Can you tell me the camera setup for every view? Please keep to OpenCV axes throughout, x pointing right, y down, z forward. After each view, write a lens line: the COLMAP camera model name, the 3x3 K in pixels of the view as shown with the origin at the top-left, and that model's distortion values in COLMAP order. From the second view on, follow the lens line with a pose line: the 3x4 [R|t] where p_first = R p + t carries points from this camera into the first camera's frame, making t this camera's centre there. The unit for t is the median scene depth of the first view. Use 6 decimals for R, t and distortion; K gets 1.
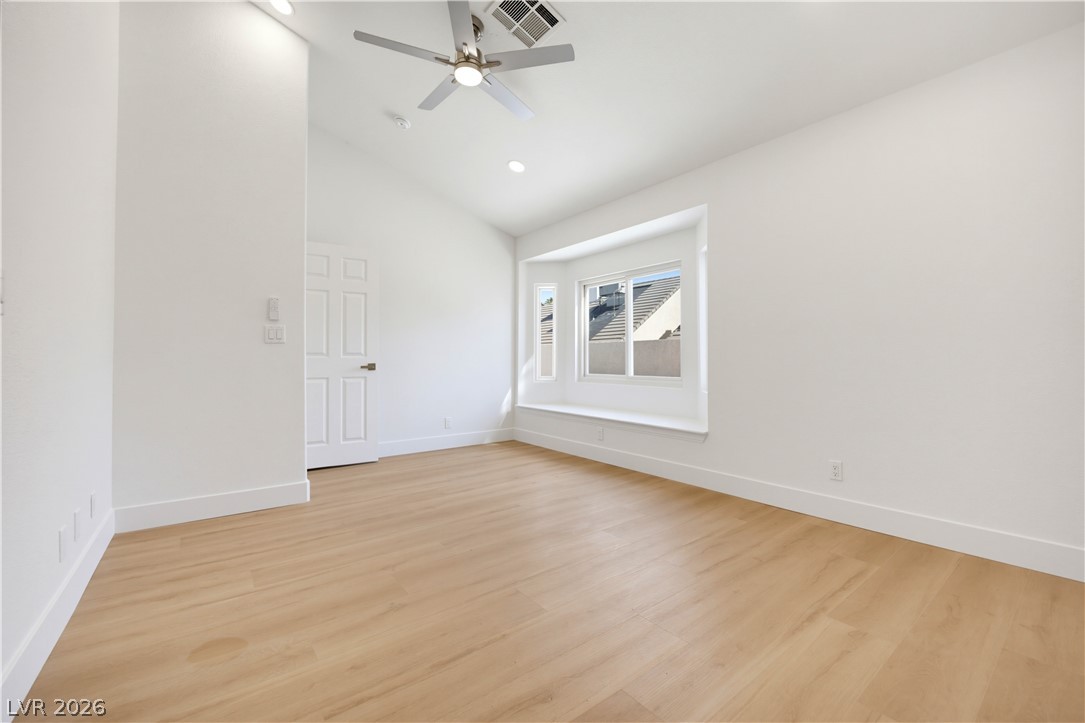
lens RADIAL K [[413.9, 0, 592.8], [0, 413.9, 356.1], [0, 0, 1]] dist [-0.020853, -0.000028]
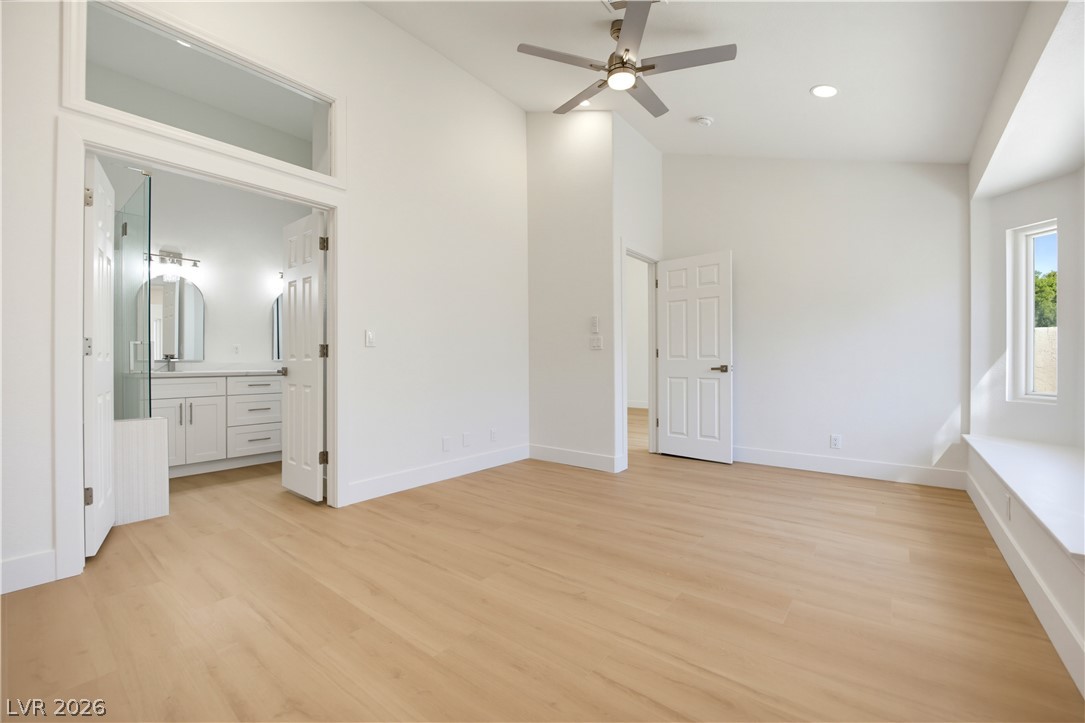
lens RADIAL K [[440.6, 0, 538.5], [0, 440.6, 360.7], [0, 0, 1]] dist [-0.023414, -0.000129]
pose [[0.228886, 0.000760, -0.973453, 0.542816], [0.009106, 0.999954, 0.002921, -0.000999], [0.973411, -0.009533, 0.228869, 0.423539]]
